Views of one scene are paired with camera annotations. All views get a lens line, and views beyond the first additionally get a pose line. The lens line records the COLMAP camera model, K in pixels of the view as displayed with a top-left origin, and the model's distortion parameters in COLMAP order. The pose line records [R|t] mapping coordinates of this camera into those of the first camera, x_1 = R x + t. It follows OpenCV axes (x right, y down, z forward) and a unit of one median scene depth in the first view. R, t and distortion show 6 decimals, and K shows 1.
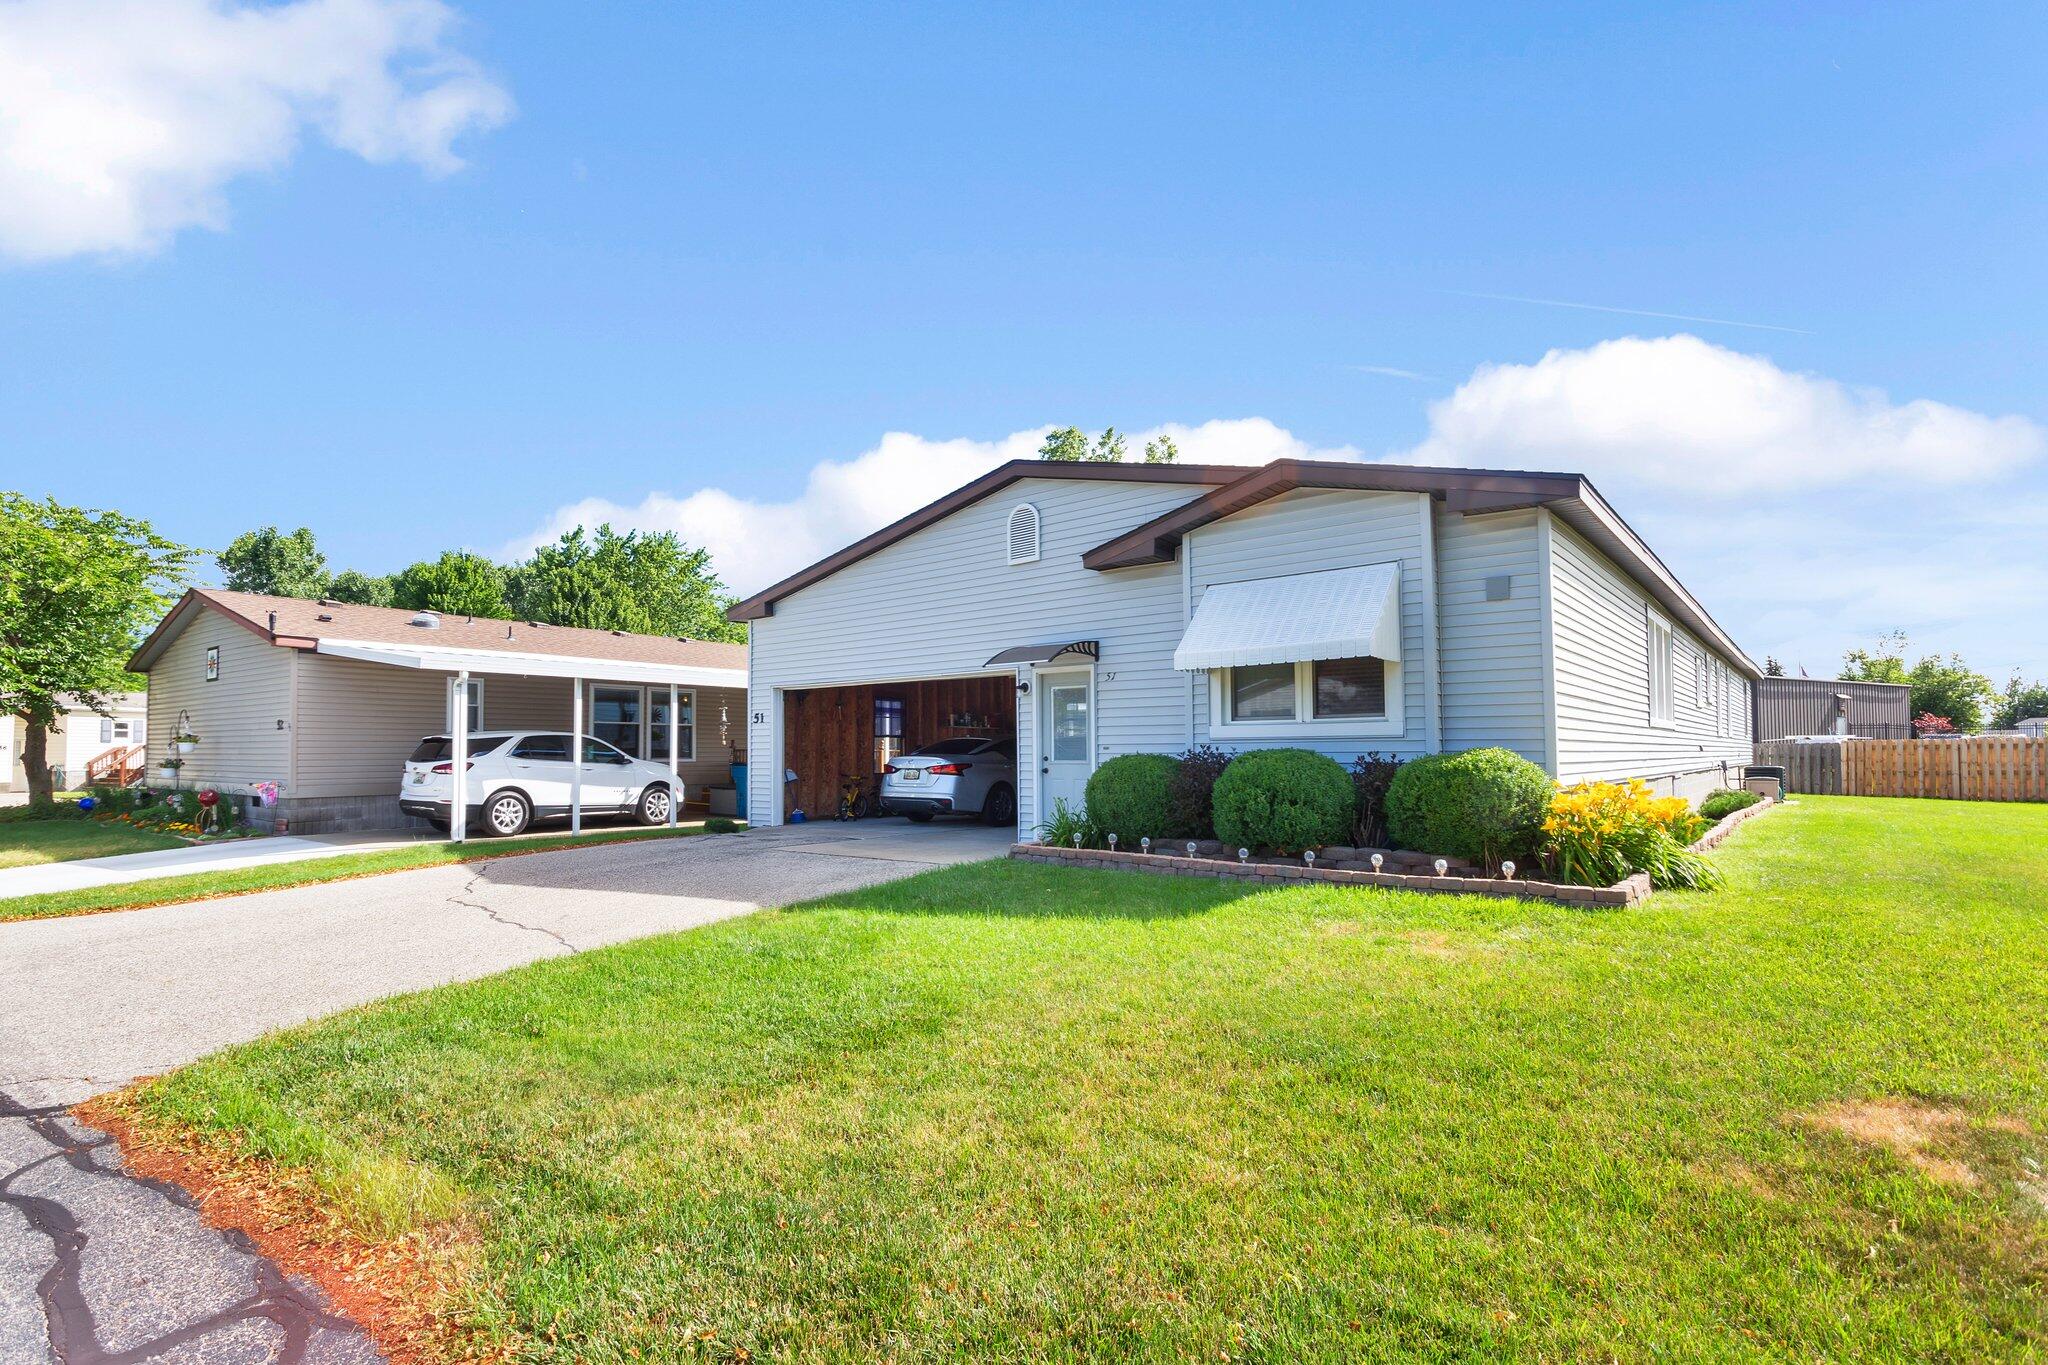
lens RADIAL K [[1027.2, 0, 1029.5], [0, 1027.2, 684.5], [0, 0, 1]] dist [-0.003078, 0.008683]
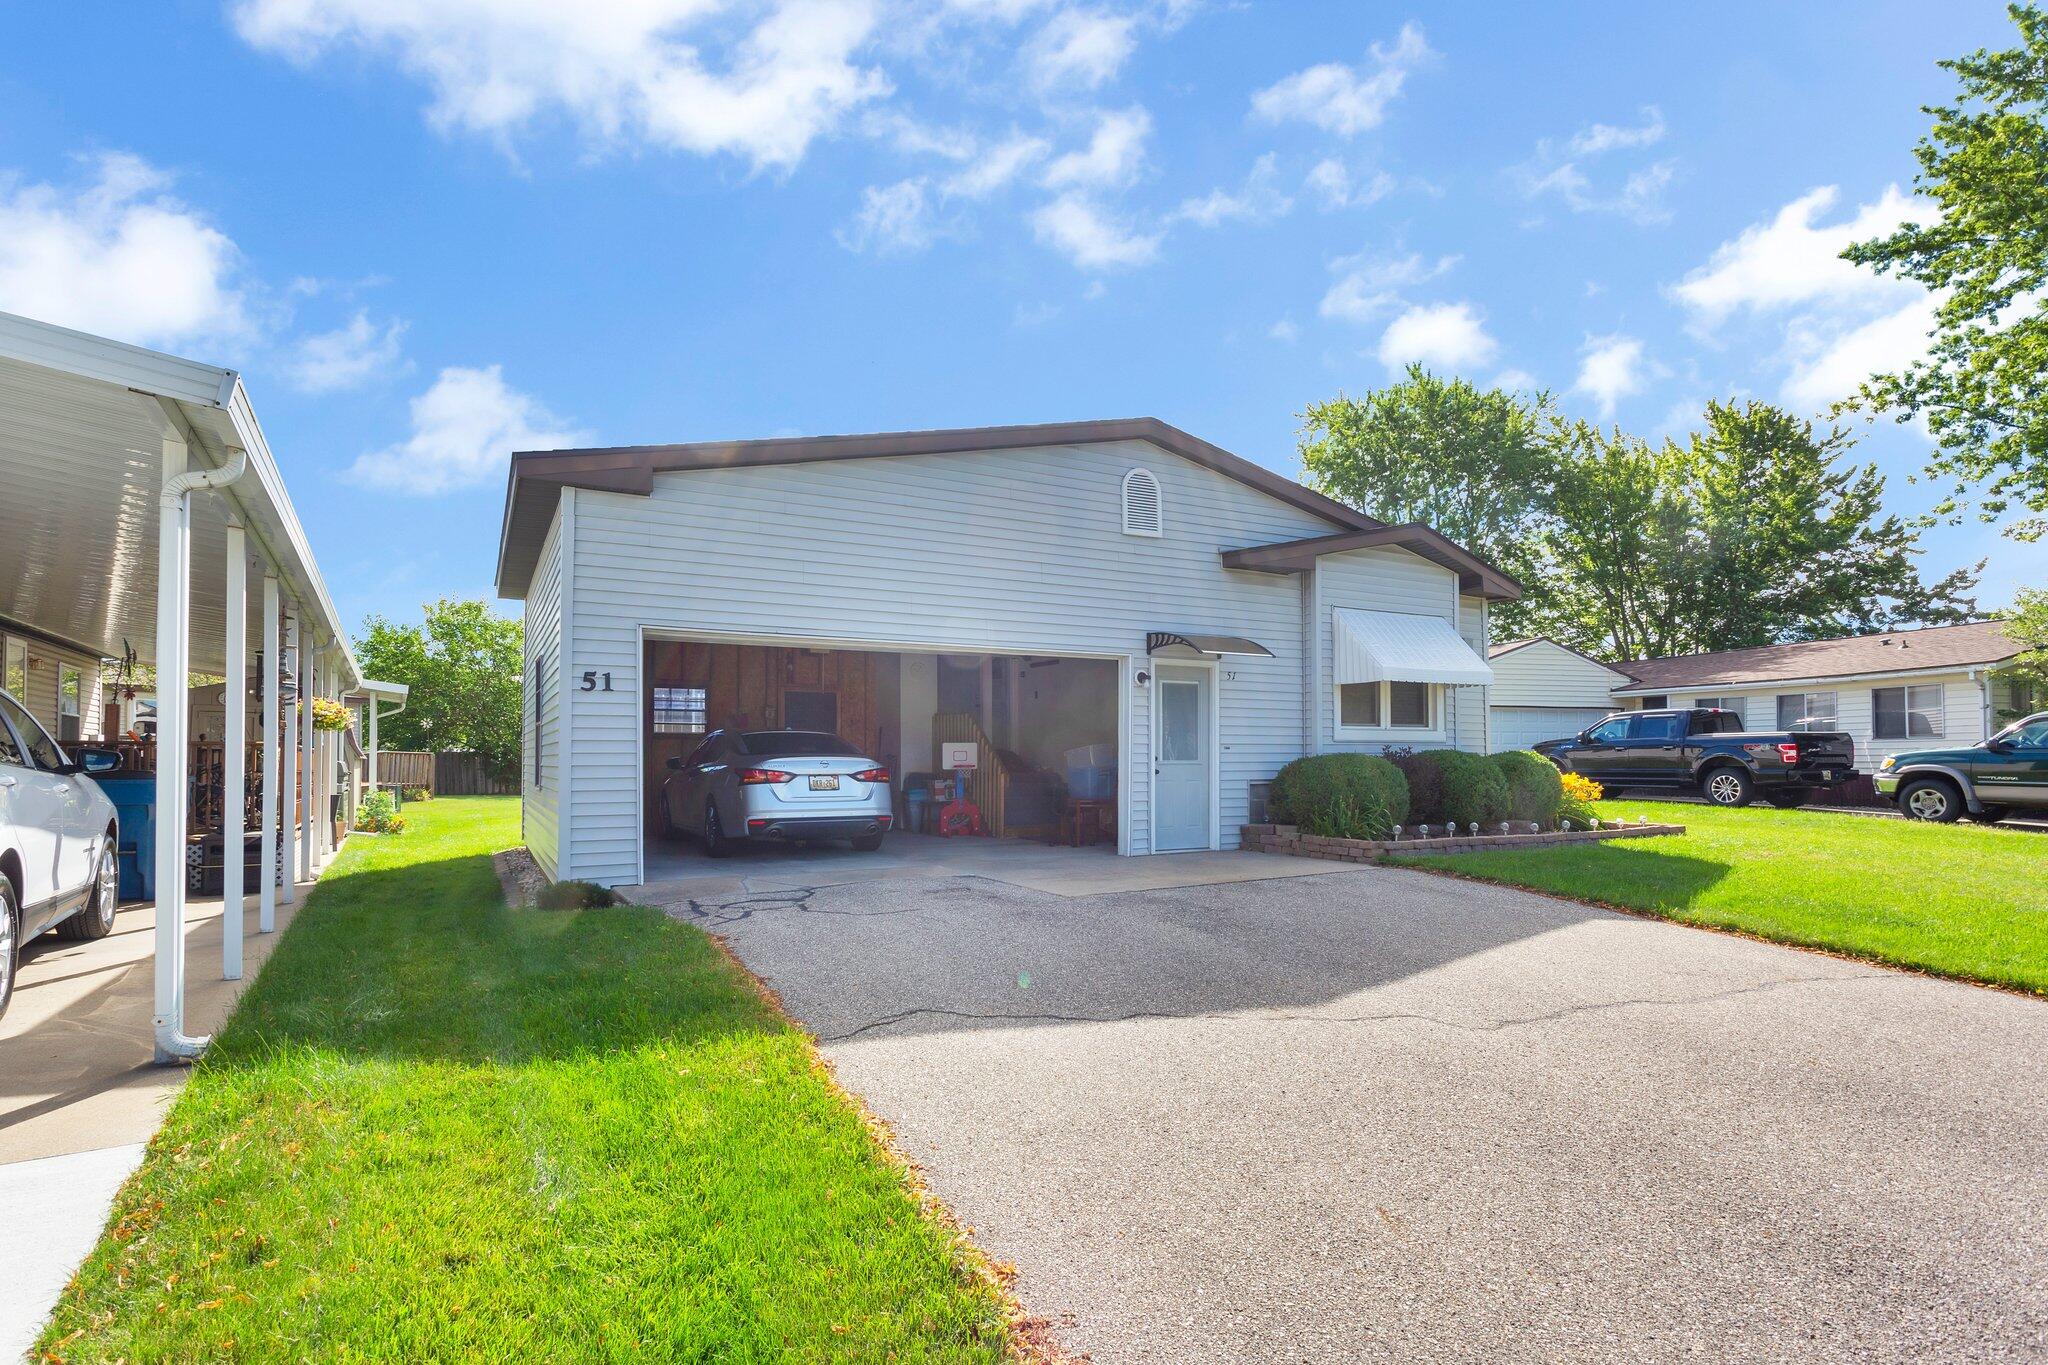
lens RADIAL K [[1027.2, 0, 1029.5], [0, 1027.2, 684.5], [0, 0, 1]] dist [-0.003078, 0.008683]
pose [[0.287321, 0.068925, 0.955351, -0.908170], [-0.065700, 0.996477, -0.052133, 0.063555], [-0.955578, -0.047787, 0.290837, 0.872159]]
